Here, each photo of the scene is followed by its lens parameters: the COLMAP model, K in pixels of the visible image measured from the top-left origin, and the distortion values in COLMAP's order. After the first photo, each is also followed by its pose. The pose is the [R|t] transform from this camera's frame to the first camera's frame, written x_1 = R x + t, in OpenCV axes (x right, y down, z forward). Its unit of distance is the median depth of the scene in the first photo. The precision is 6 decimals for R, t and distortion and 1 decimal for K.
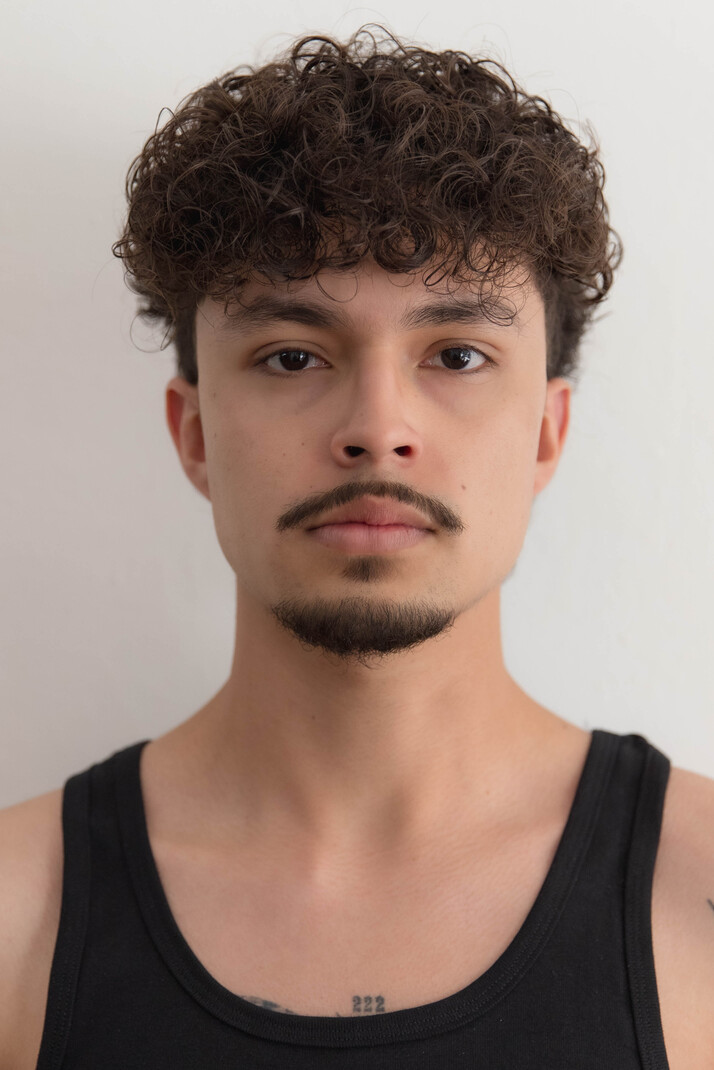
lens RADIAL K [[2189.4, 0, 289.2], [0, 2189.4, 534.4], [0, 0, 1]] dist [-0.065289, 0.053776]
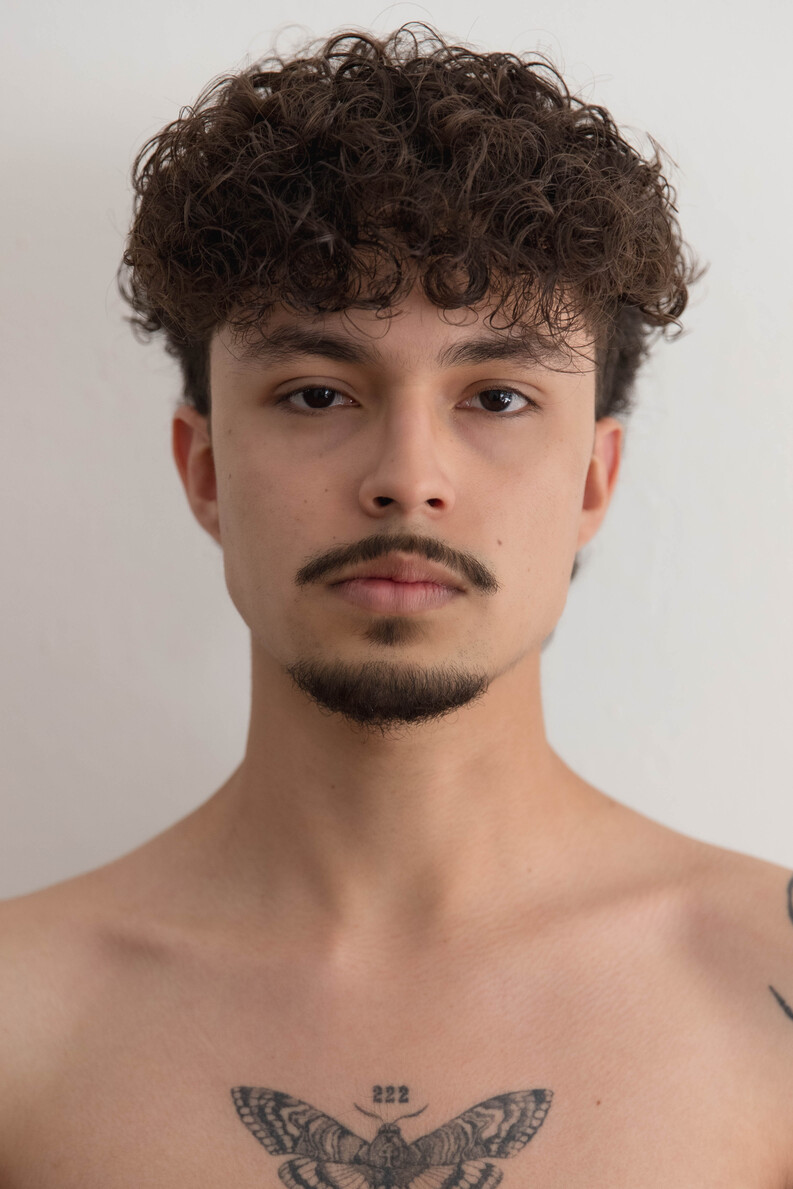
lens RADIAL K [[2722.9, 0, 394.2], [0, 2722.9, 683.7], [0, 0, 1]] dist [-0.032889, -0.229561]
pose [[0.998793, 0.023730, 0.043009, -0.012230], [-0.026124, 0.998090, 0.055989, -0.024725], [-0.041598, -0.057045, 0.997505, -0.137893]]
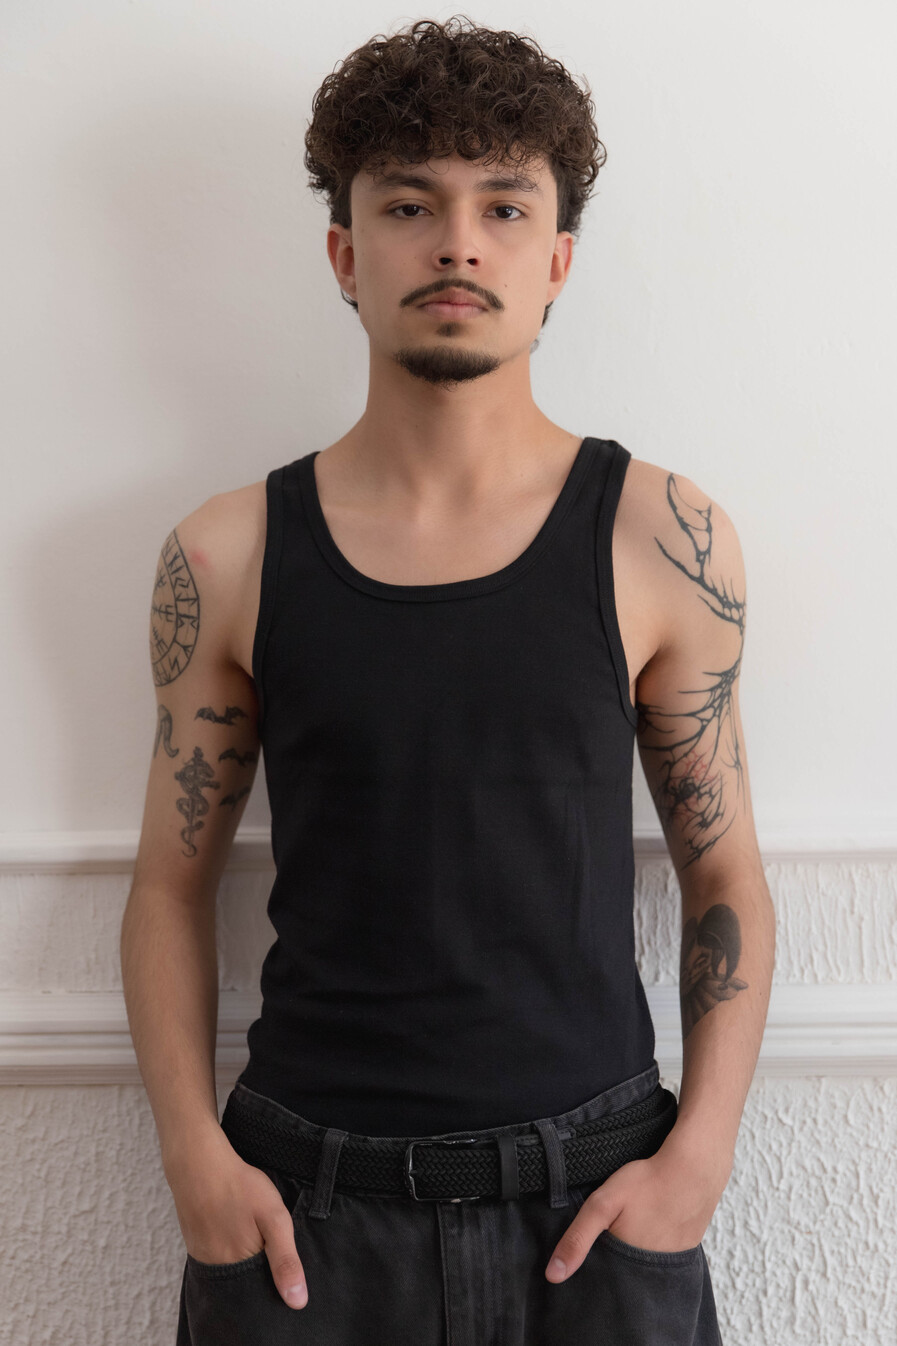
lens RADIAL K [[2303.4, 0, 448.5], [0, 2303.4, 673.0], [0, 0, 1]] dist [-0.059485, -0.213168]
pose [[0.998119, 0.019937, 0.057970, -0.065951], [-0.024332, 0.996802, 0.076114, 0.146640], [-0.056268, -0.077381, 0.995413, -0.840778]]
